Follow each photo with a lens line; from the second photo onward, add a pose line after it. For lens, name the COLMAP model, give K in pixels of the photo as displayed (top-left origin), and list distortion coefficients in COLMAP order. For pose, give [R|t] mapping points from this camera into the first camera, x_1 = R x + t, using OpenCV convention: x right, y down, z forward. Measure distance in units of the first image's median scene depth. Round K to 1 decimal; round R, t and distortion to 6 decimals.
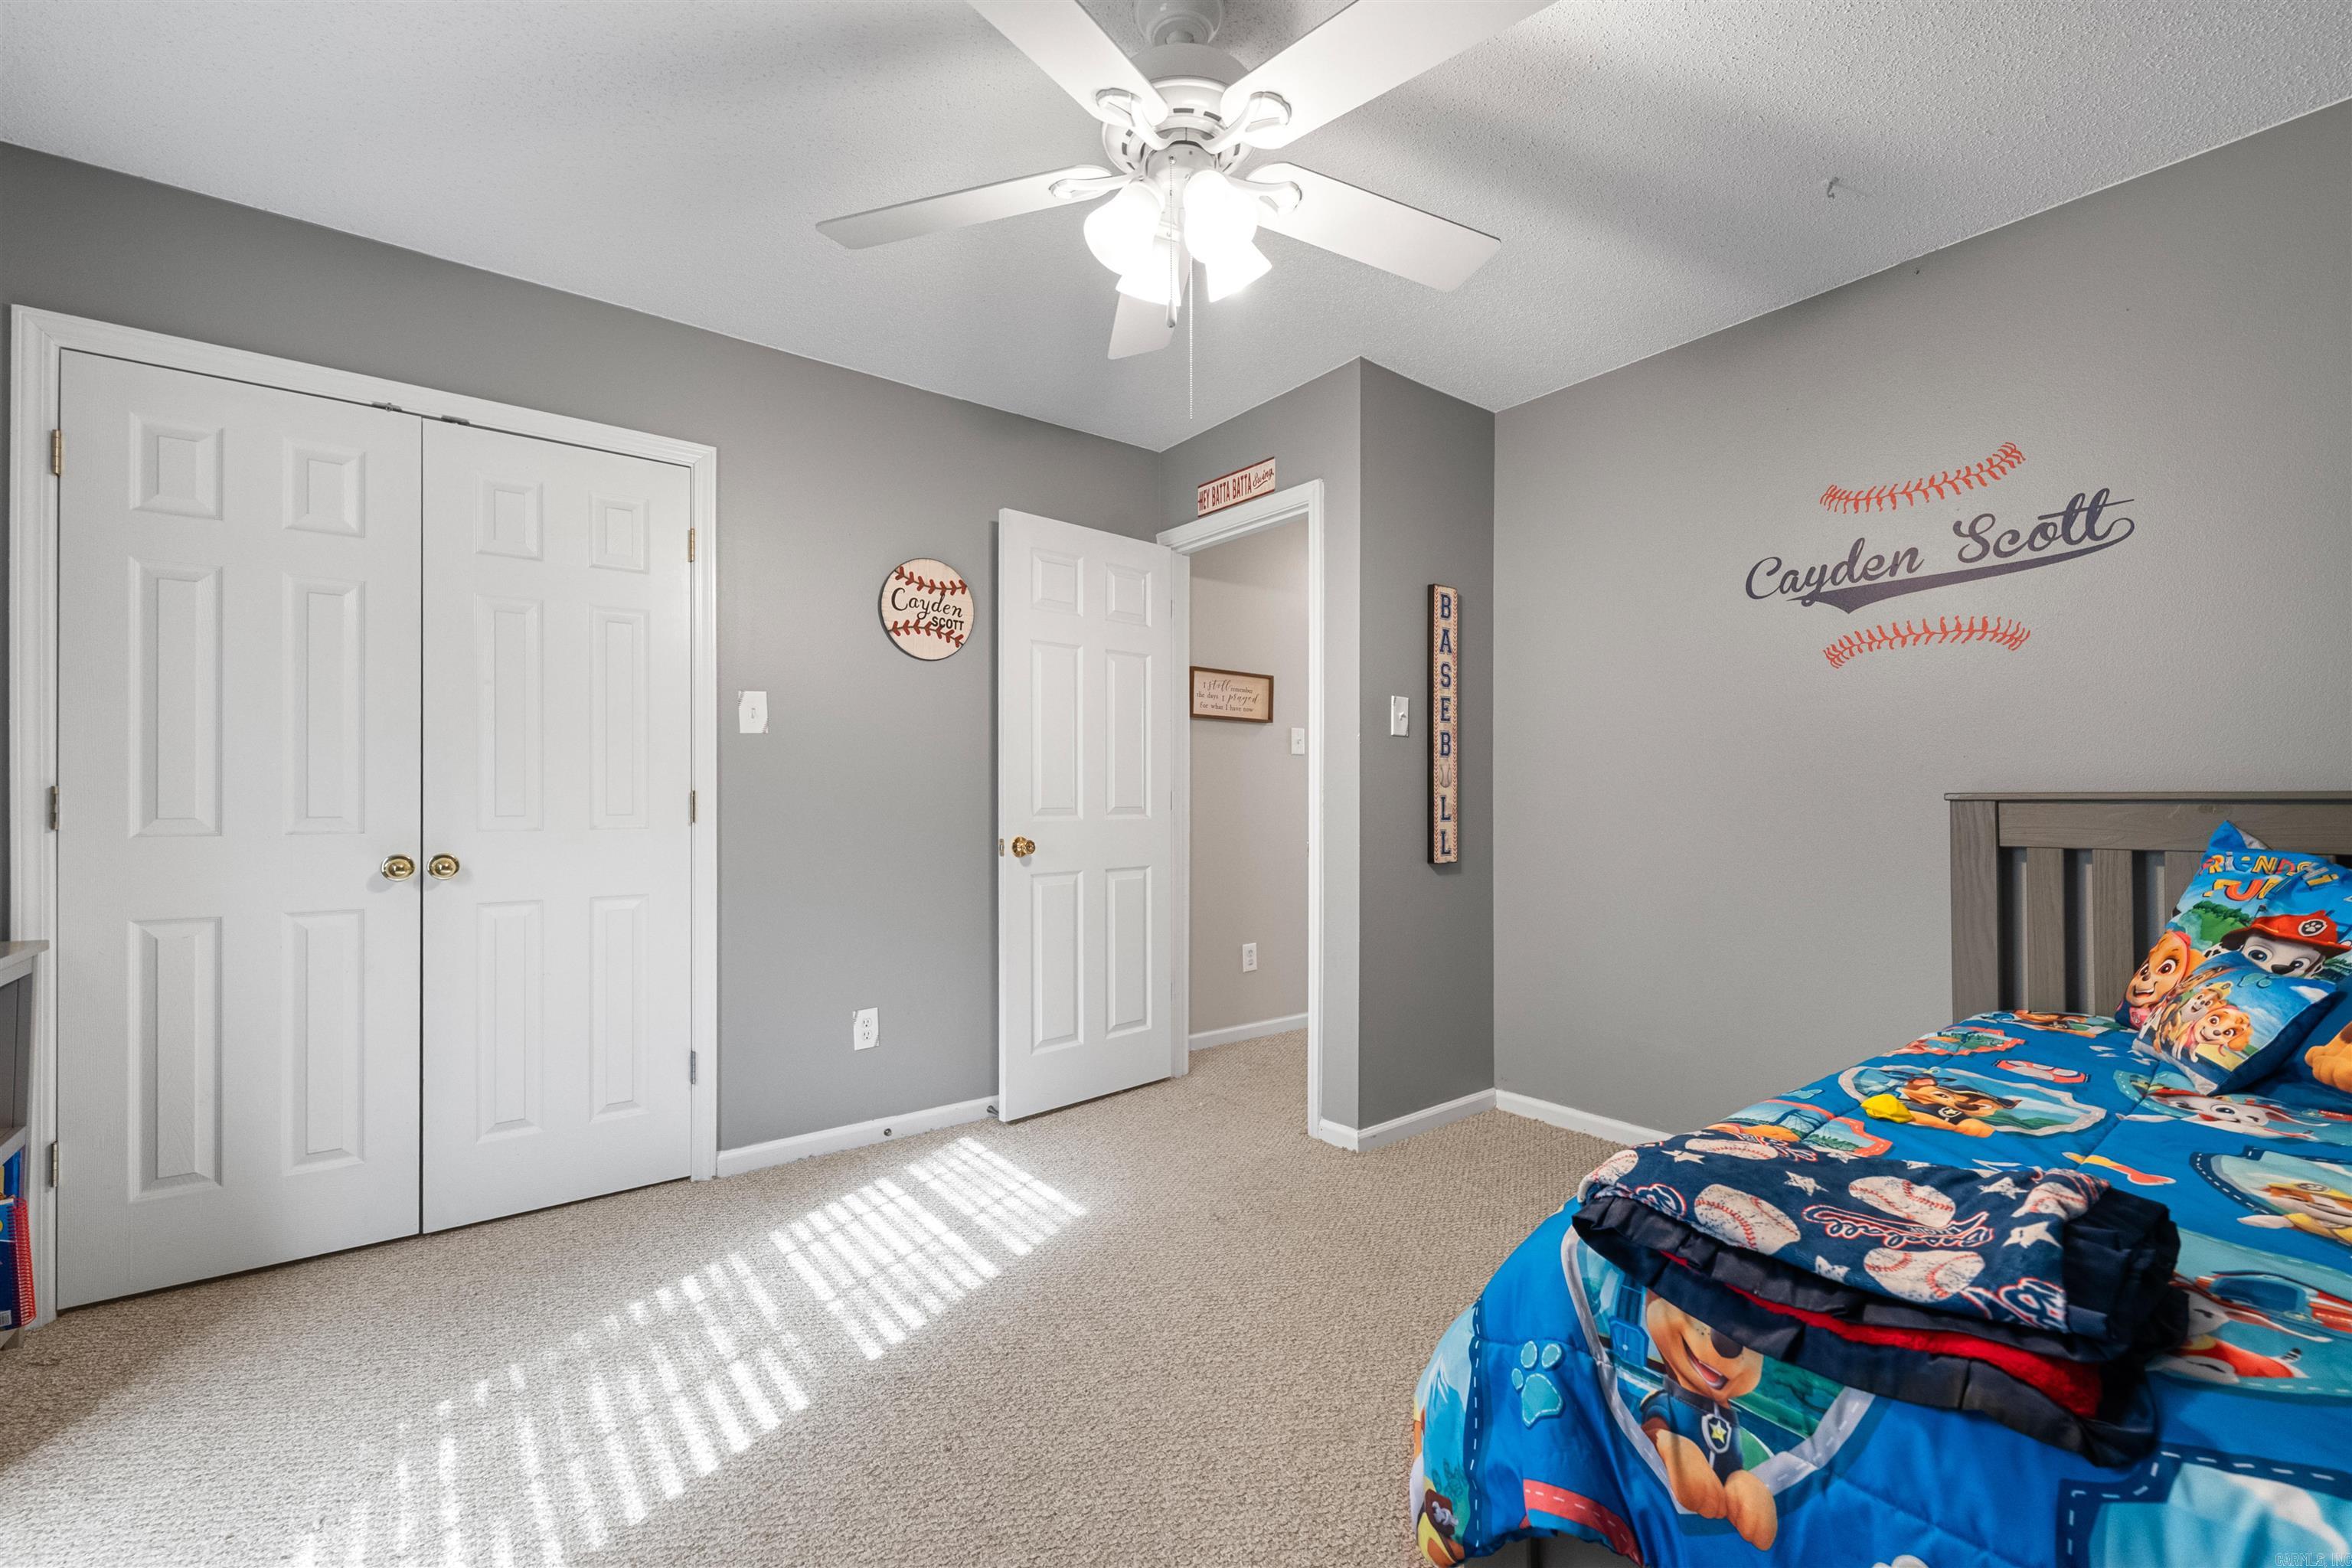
lens RADIAL K [[964.1, 0, 1179.1], [0, 964.1, 794.5], [0, 0, 1]] dist [0.000956, -0.000244]
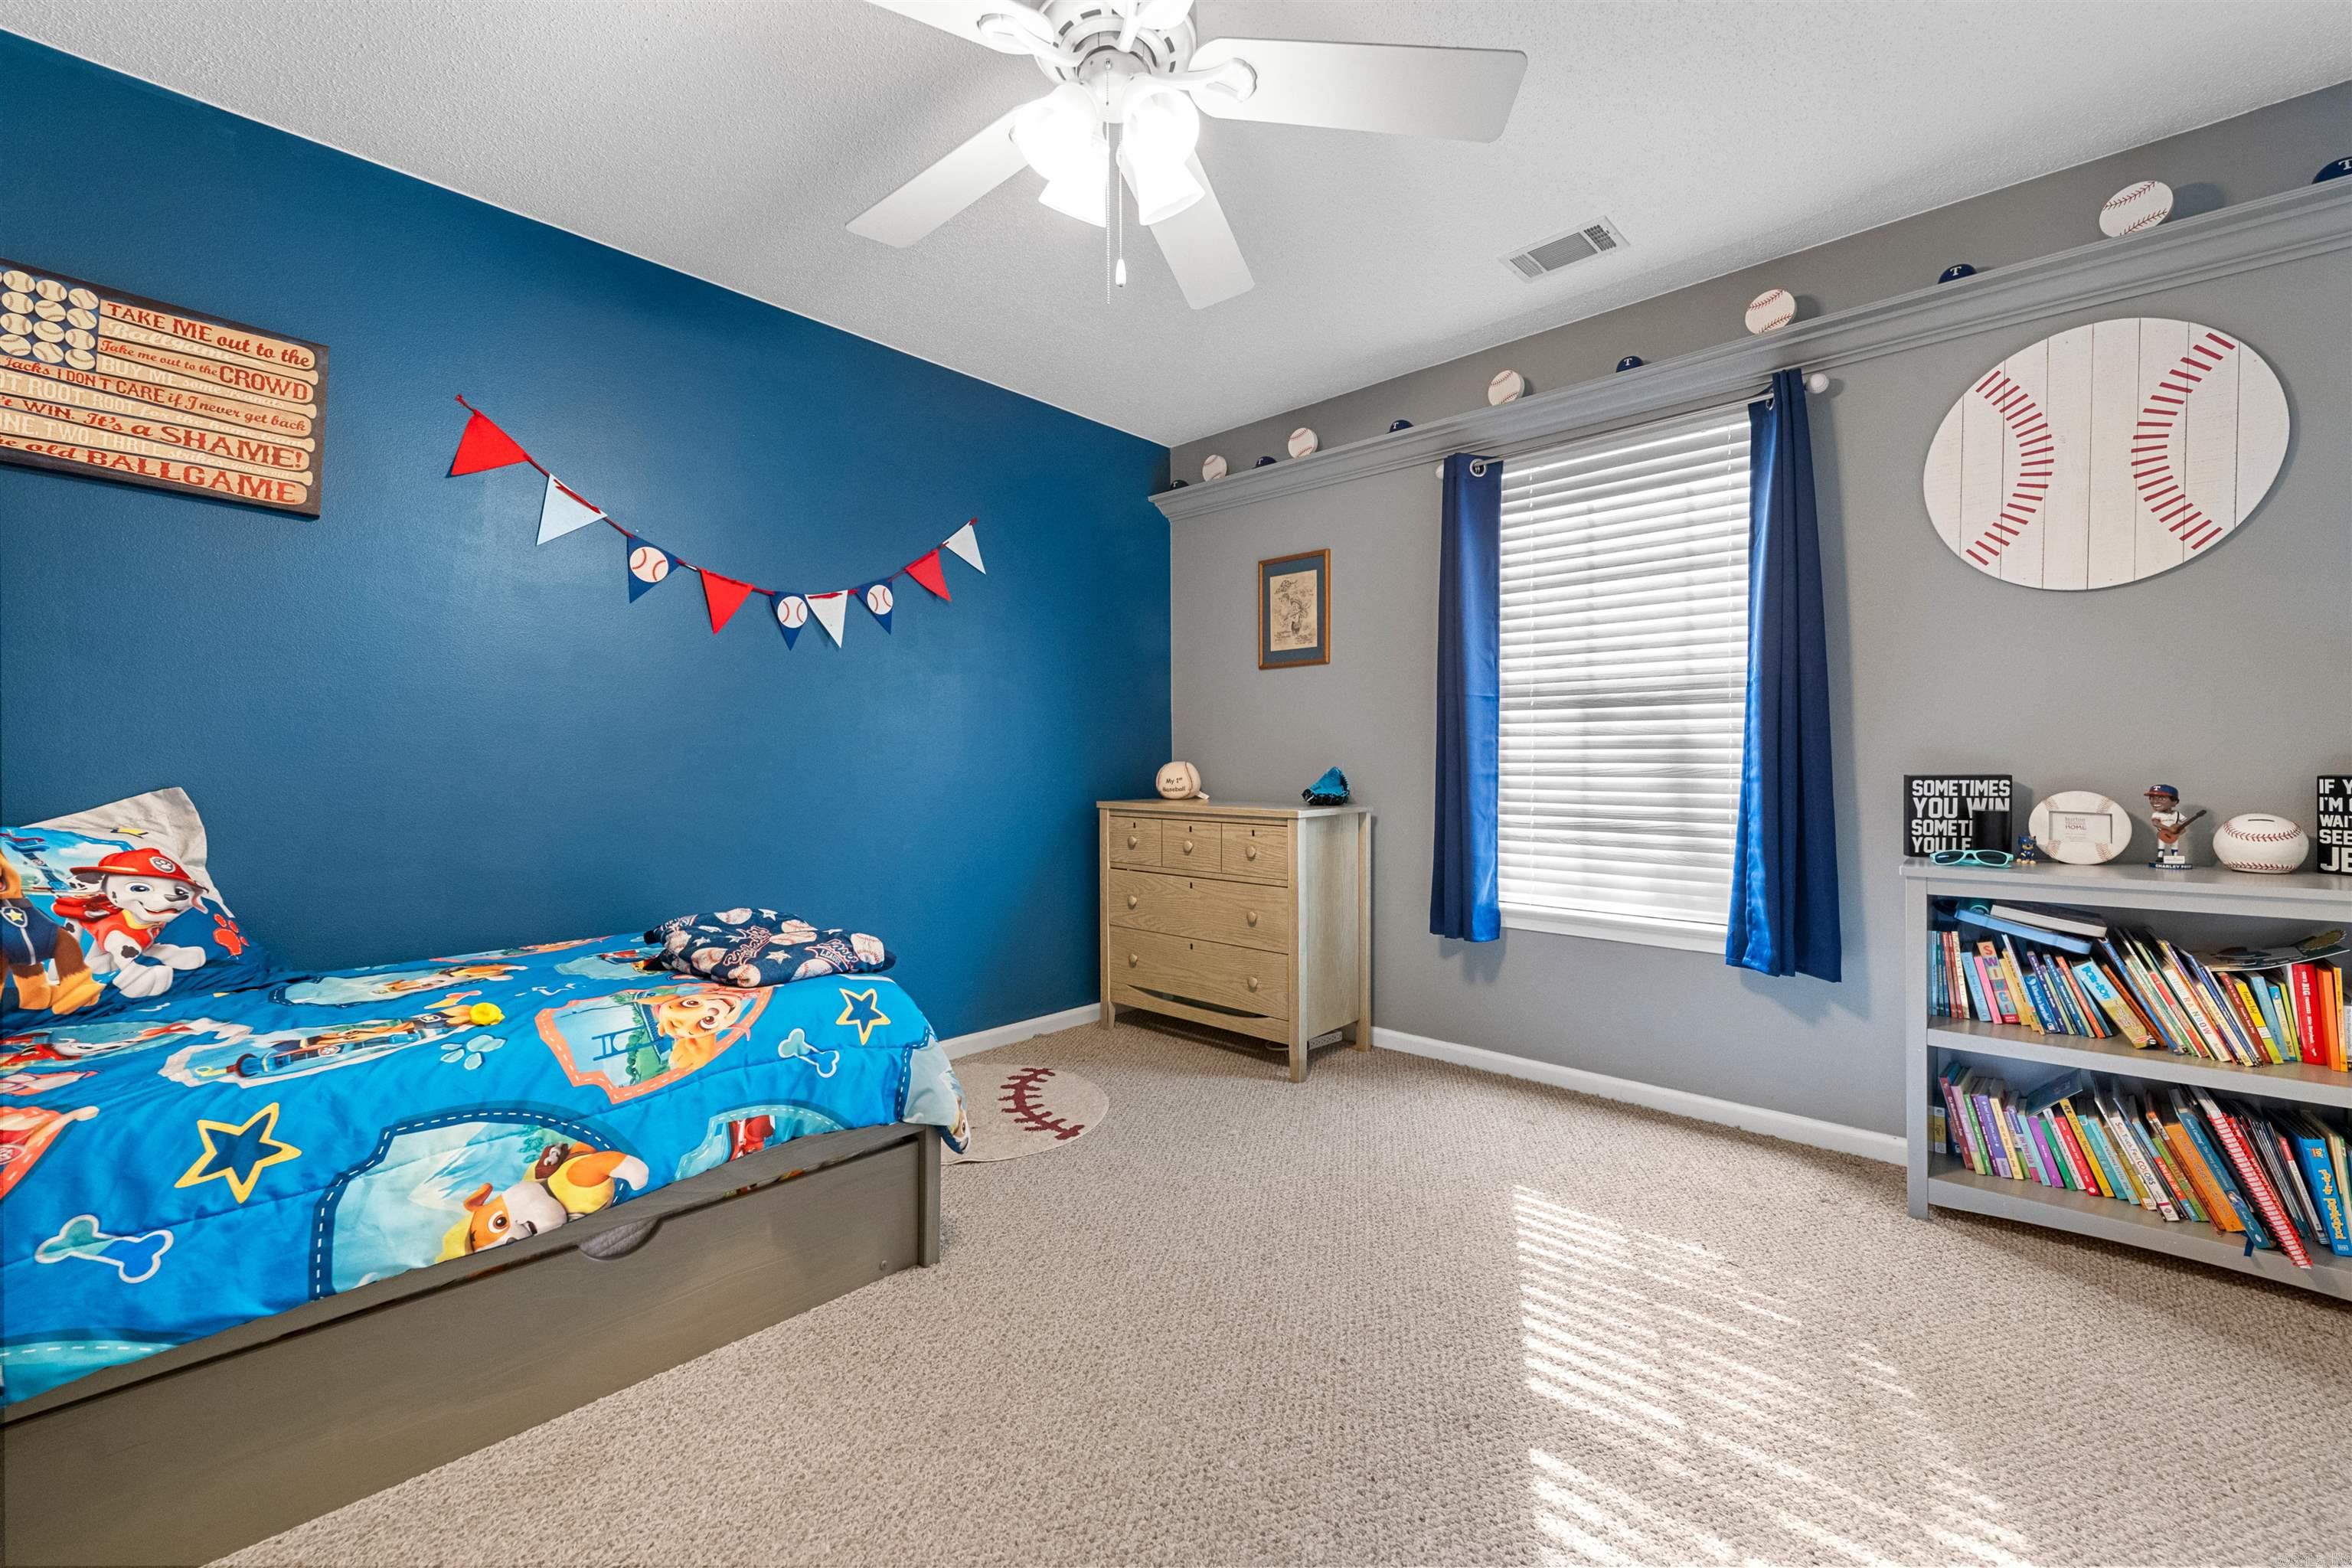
lens RADIAL K [[954.9, 0, 1179.3], [0, 954.9, 774.8], [0, 0, 1]] dist [0.001027, -0.000297]
pose [[-0.987282, 0.007025, -0.158821, 0.060034], [0.007369, 0.999972, -0.001574, 0.028647], [0.158805, -0.002724, -0.987306, 1.255659]]
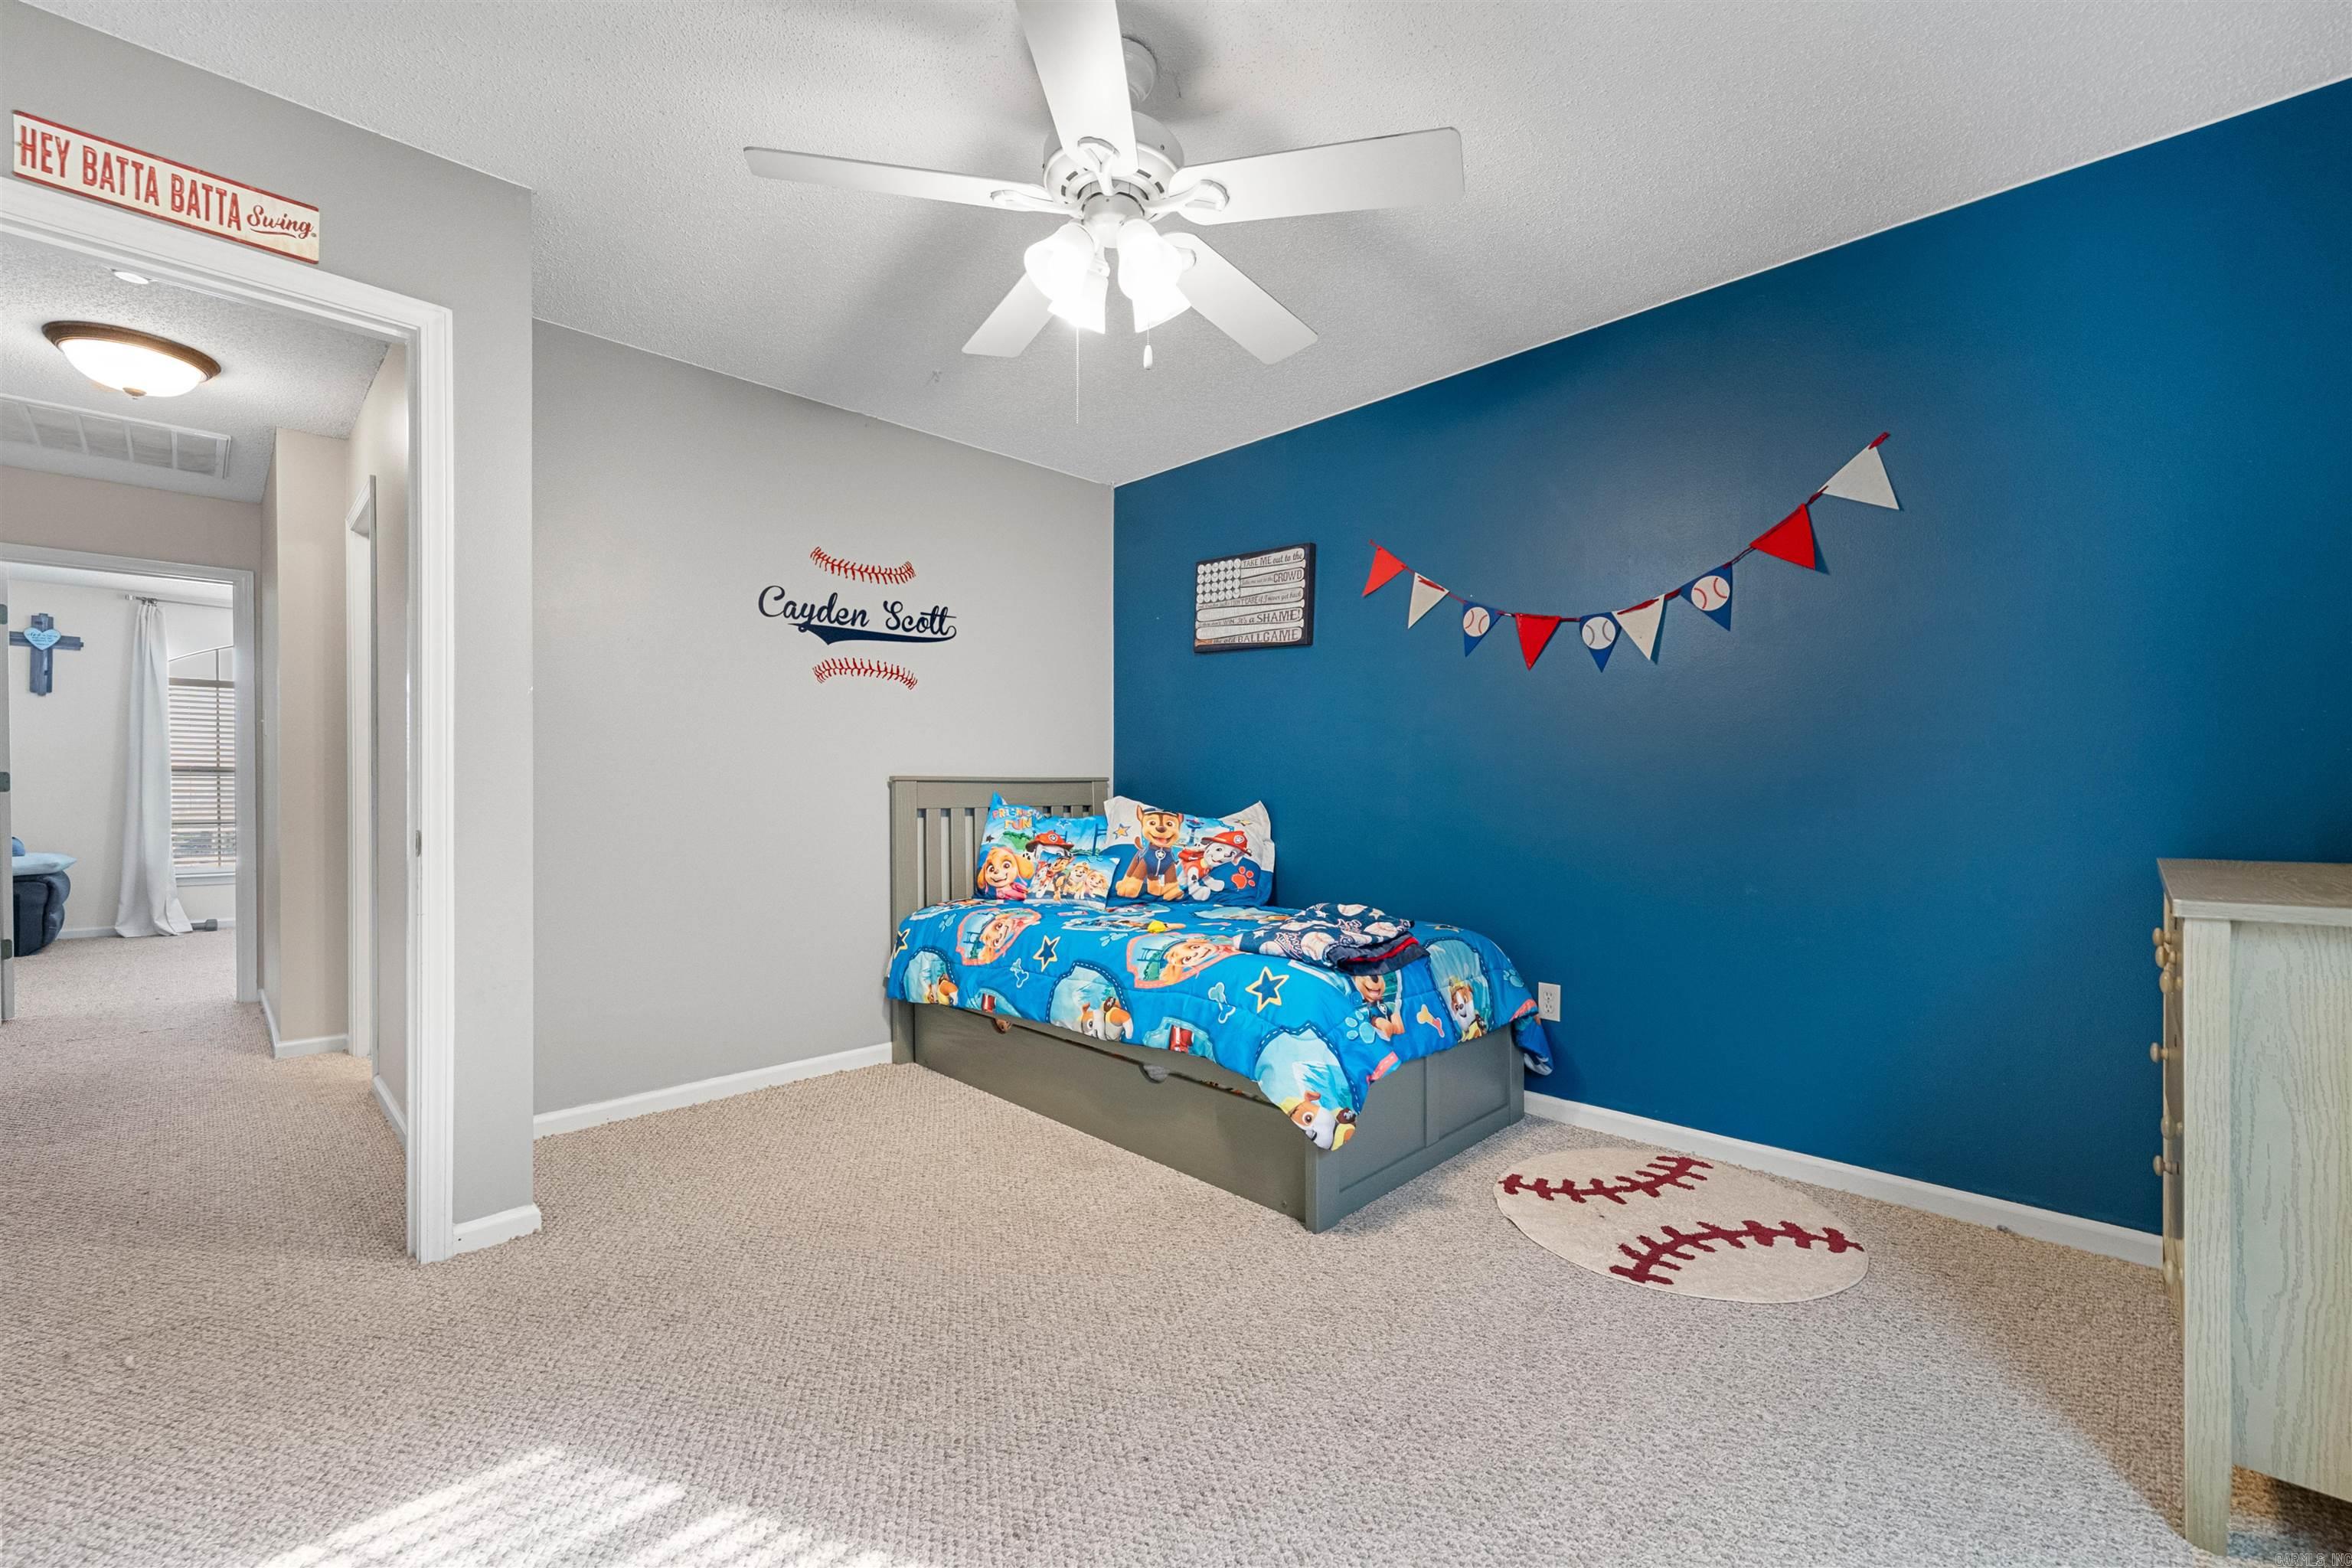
lens RADIAL K [[965.0, 0, 1160.7], [0, 965.0, 787.4], [0, 0, 1]] dist [0.001927, 0.000256]
pose [[-0.115696, 0.003954, 0.993277, -0.739808], [-0.007851, 0.999957, -0.004895, 0.019822], [-0.993254, -0.008365, -0.115660, 0.692271]]
